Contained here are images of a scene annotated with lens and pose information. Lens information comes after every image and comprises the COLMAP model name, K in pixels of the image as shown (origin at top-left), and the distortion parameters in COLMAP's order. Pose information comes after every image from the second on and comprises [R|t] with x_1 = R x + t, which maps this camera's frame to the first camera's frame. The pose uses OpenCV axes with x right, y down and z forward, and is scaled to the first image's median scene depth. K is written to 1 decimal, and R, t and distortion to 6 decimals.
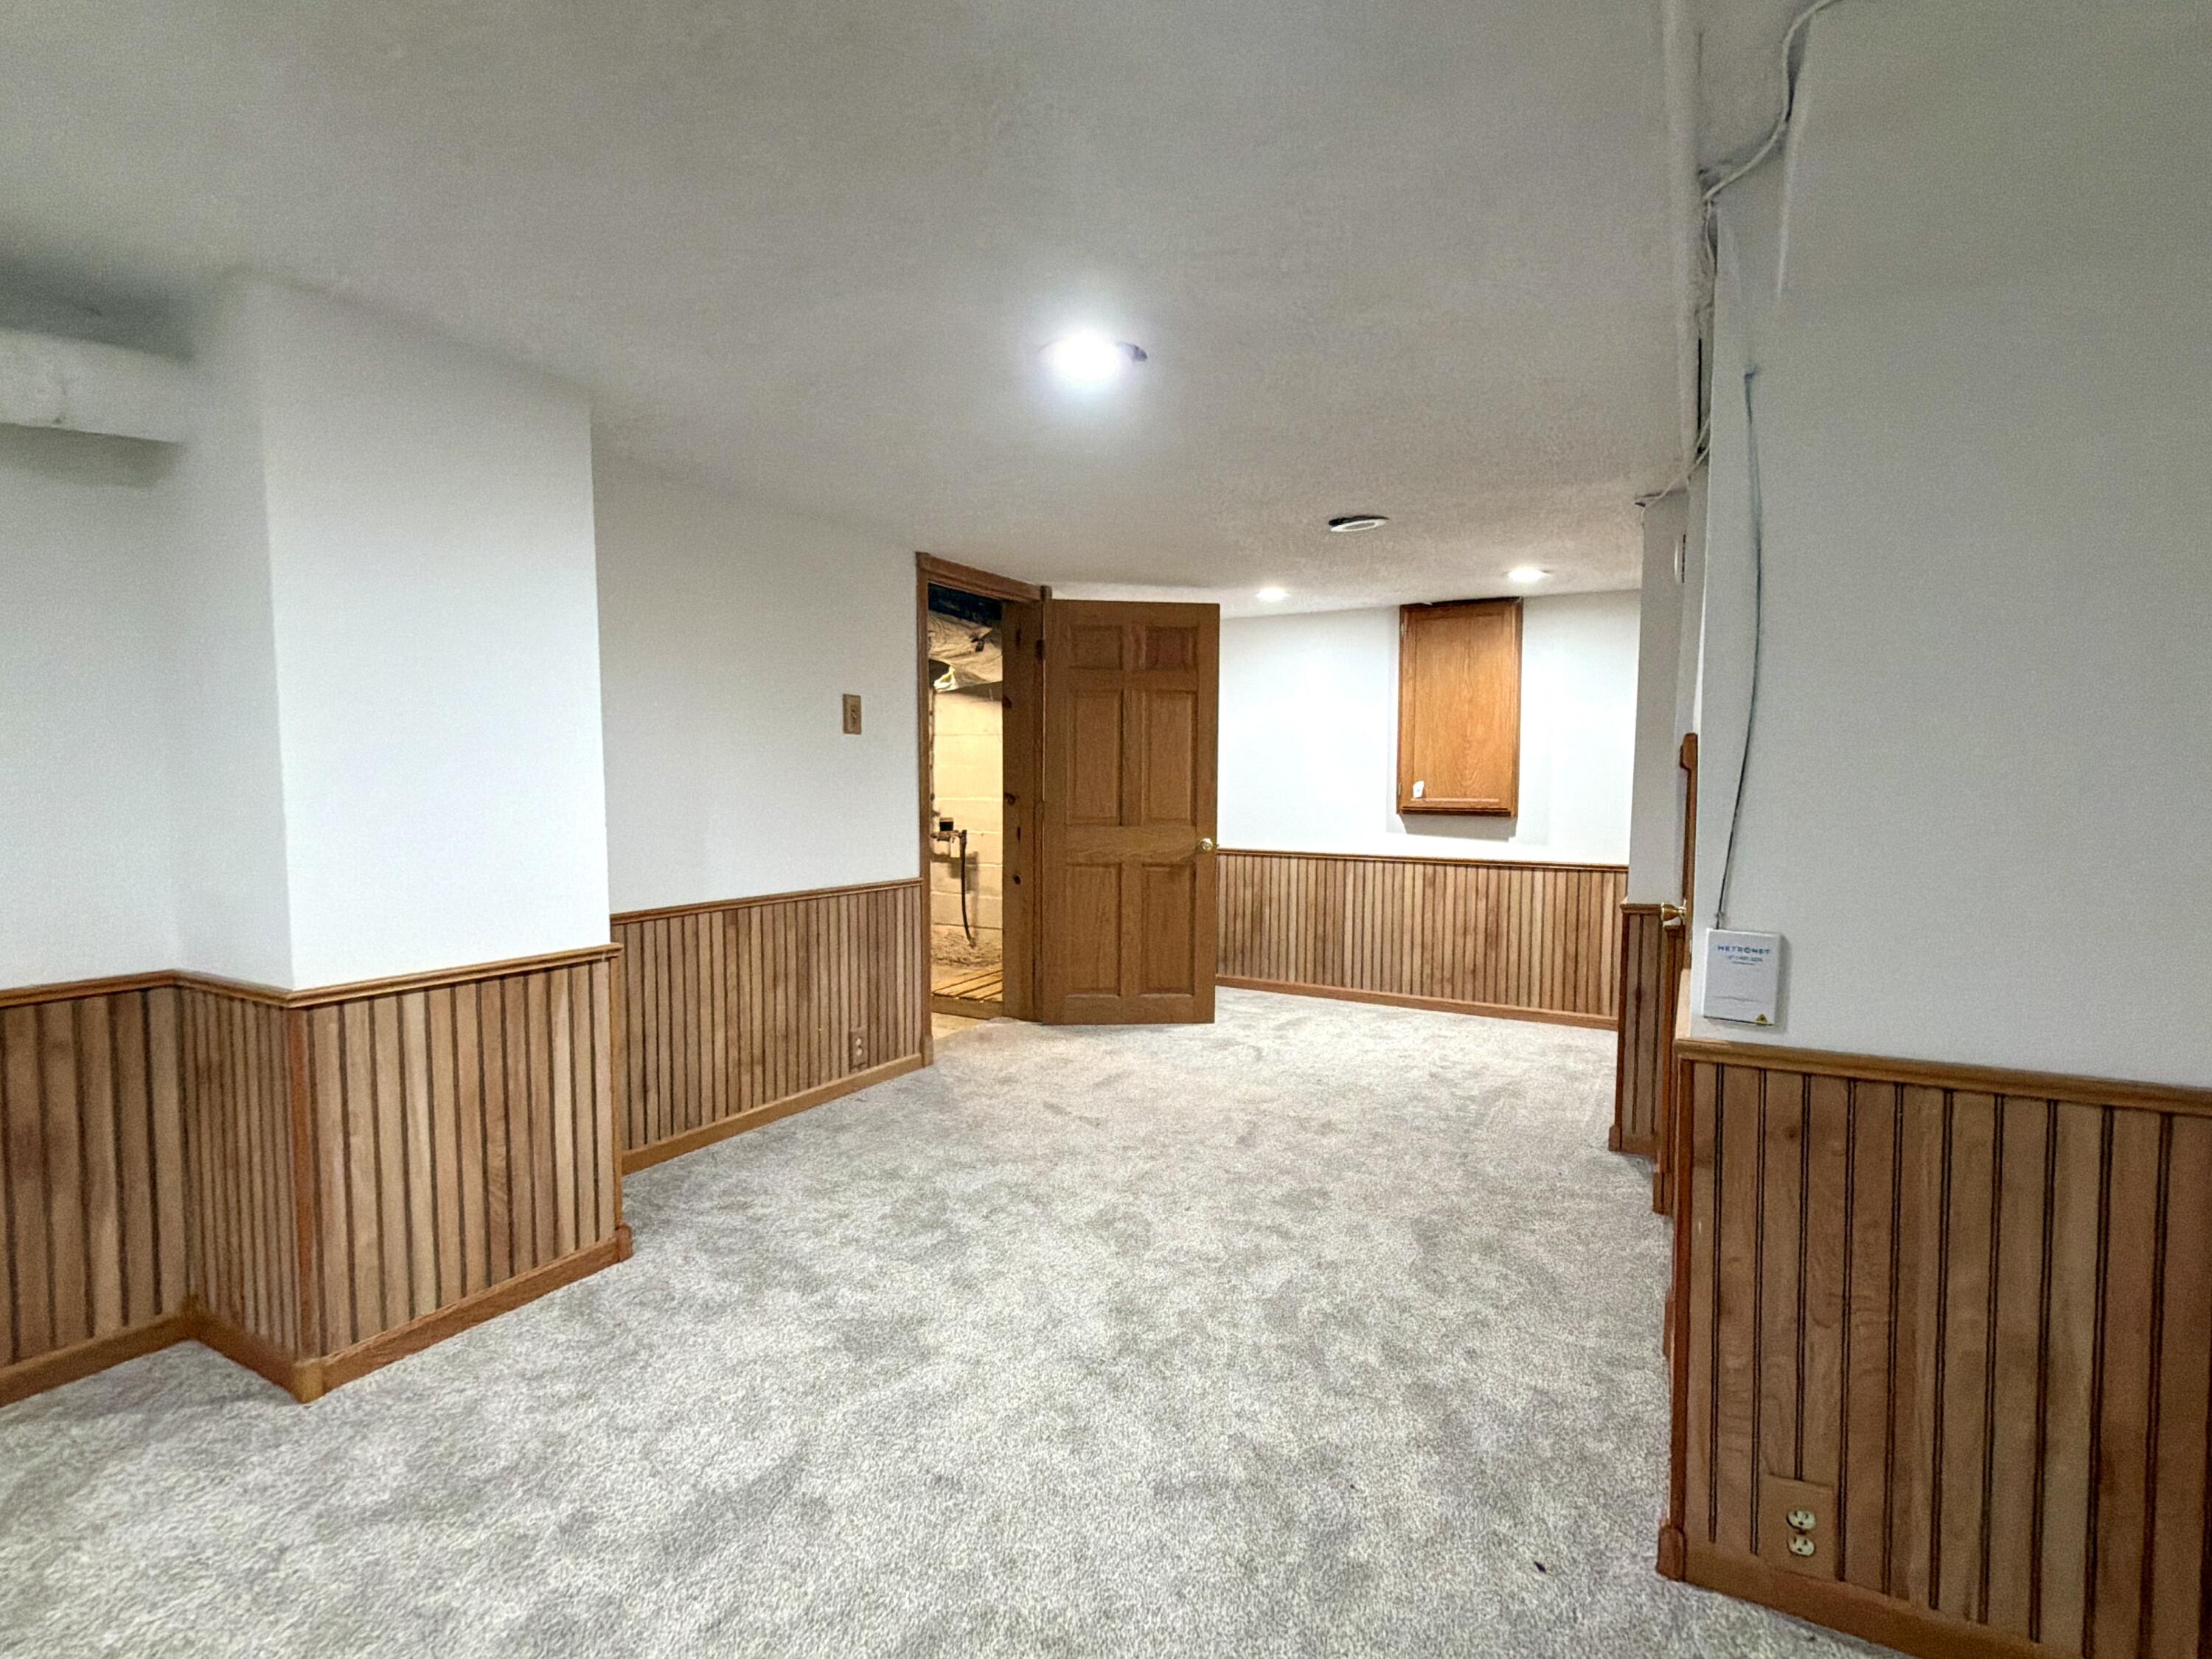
lens RADIAL K [[1053.7, 0, 1107.5], [0, 1053.7, 834.9], [0, 0, 1]] dist [-0.005493, -0.000928]
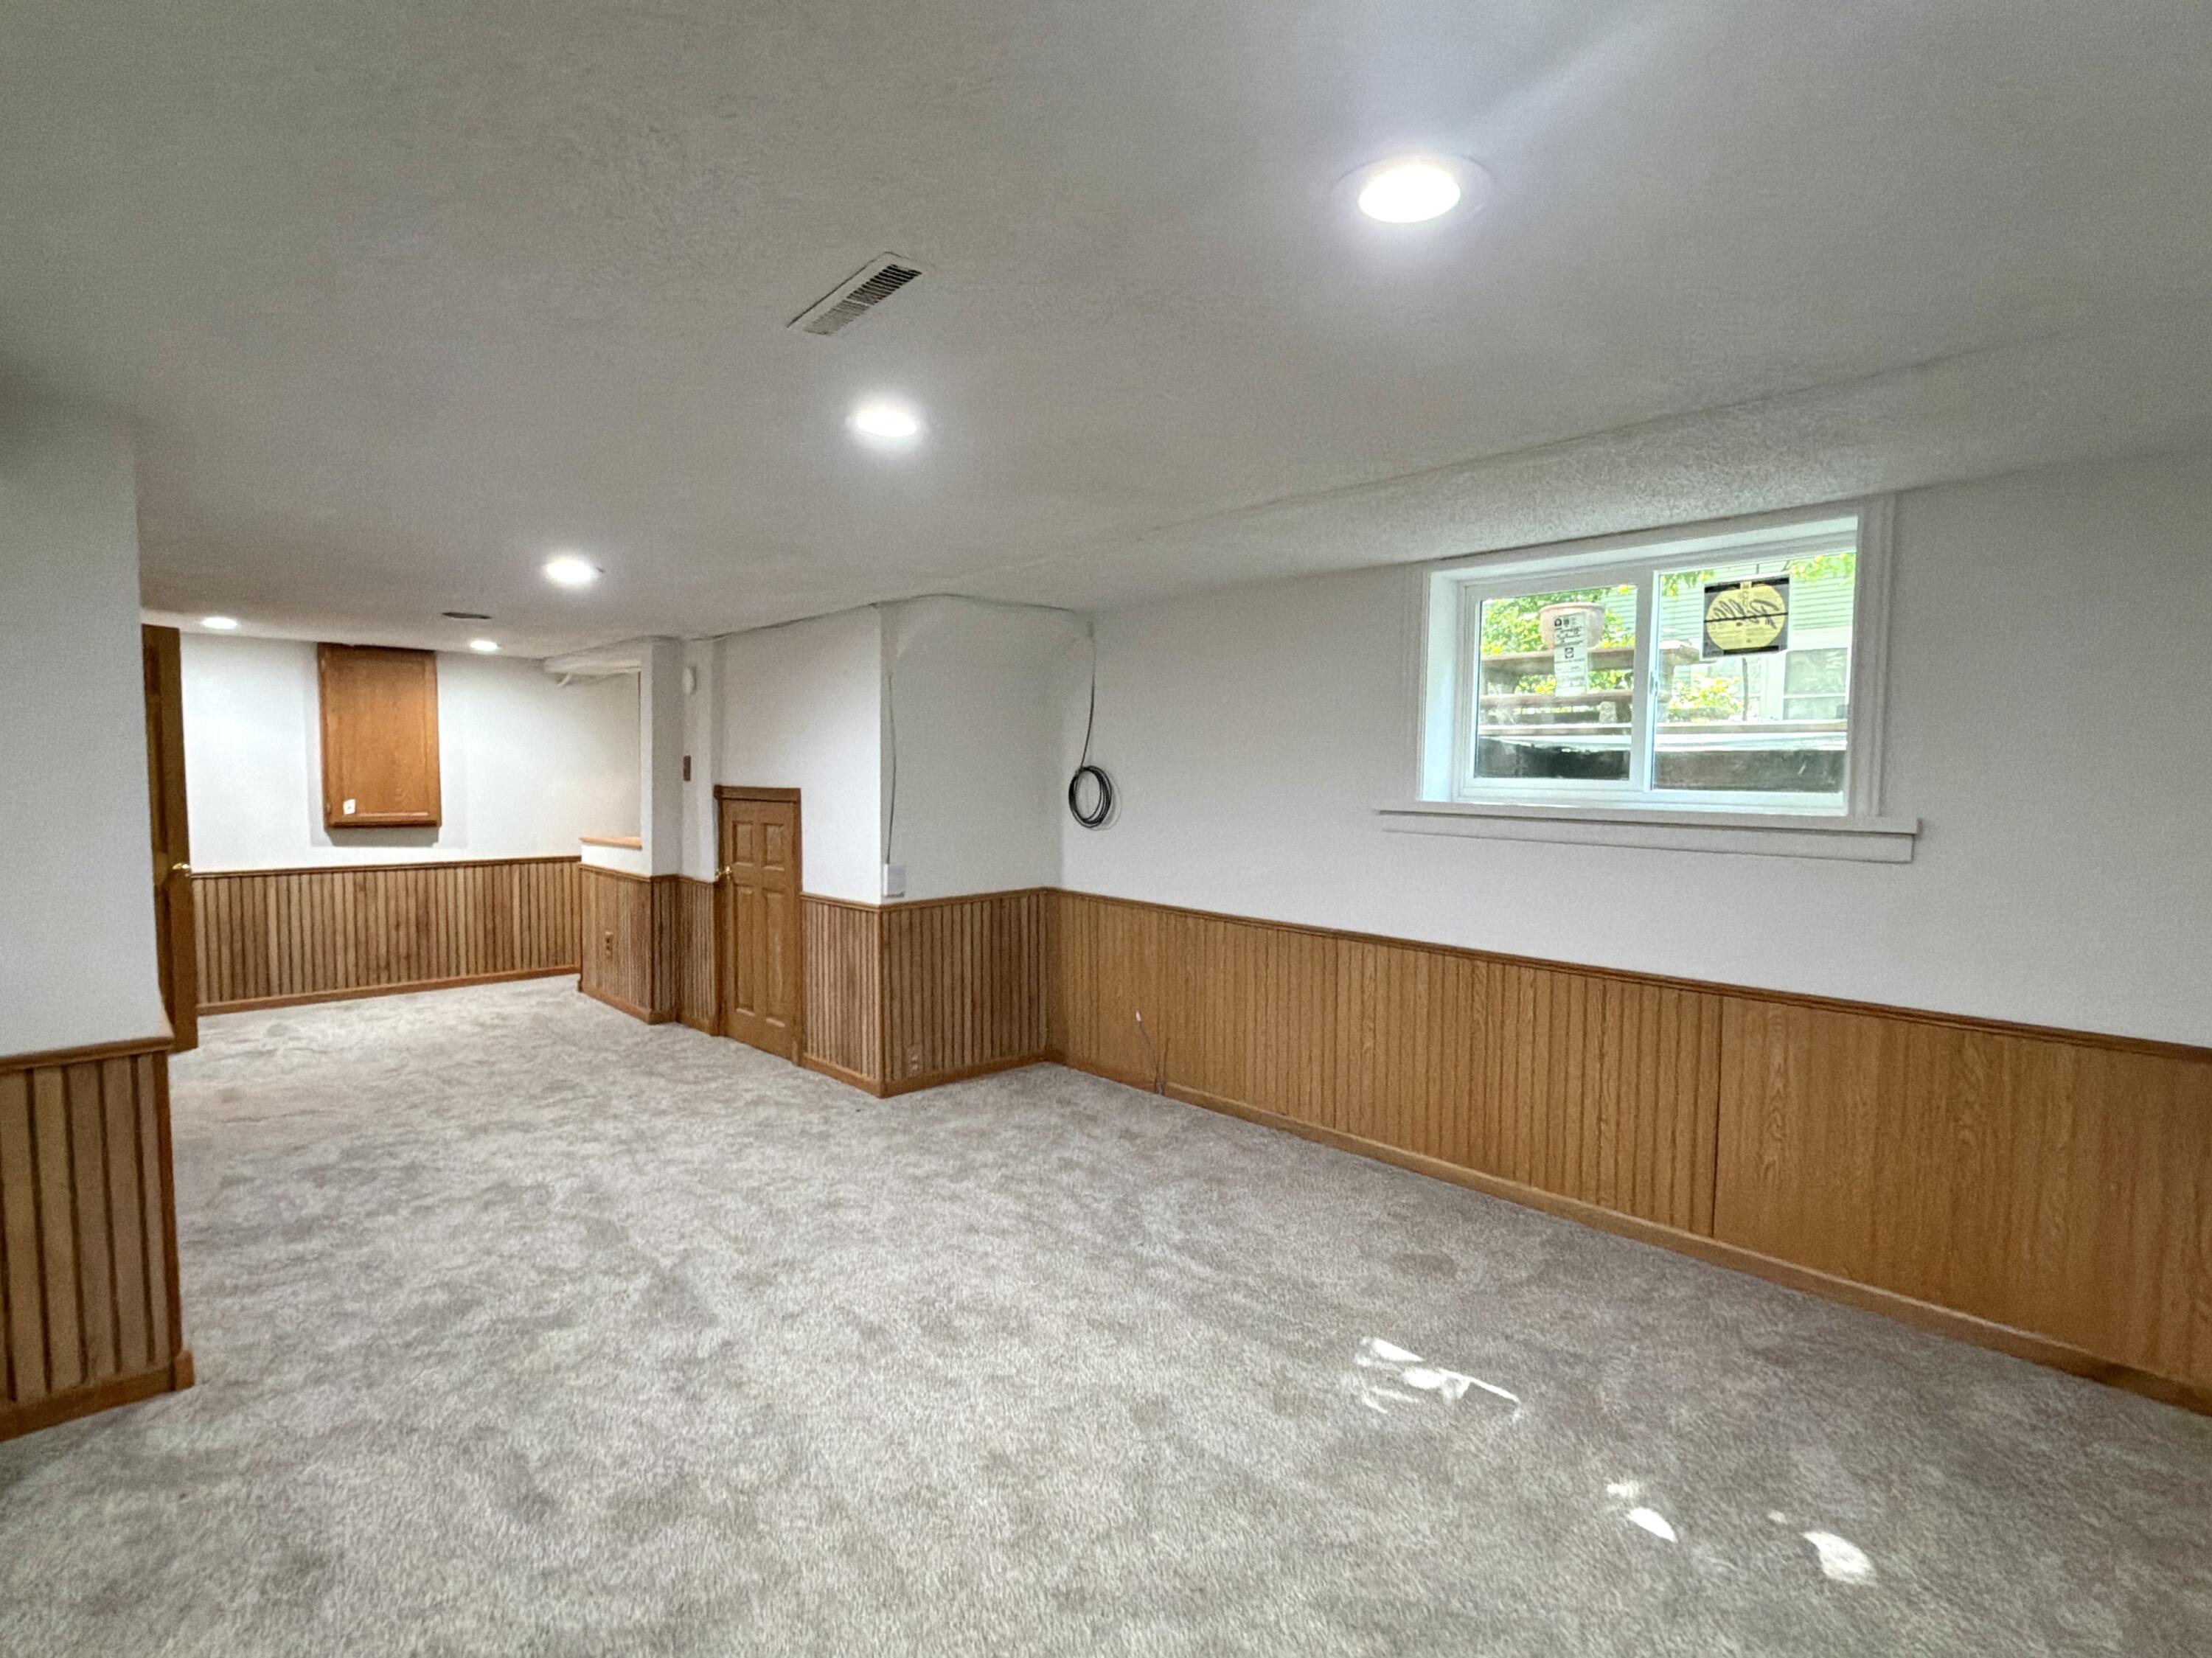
lens RADIAL K [[1053.6, 0, 1106.2], [0, 1053.6, 829.1], [0, 0, 1]] dist [-0.005493, -0.000928]
pose [[0.296801, -0.053497, 0.953440, -0.587059], [0.046495, 0.998055, 0.041526, -0.030405], [-0.953807, 0.032005, 0.298711, -0.130612]]
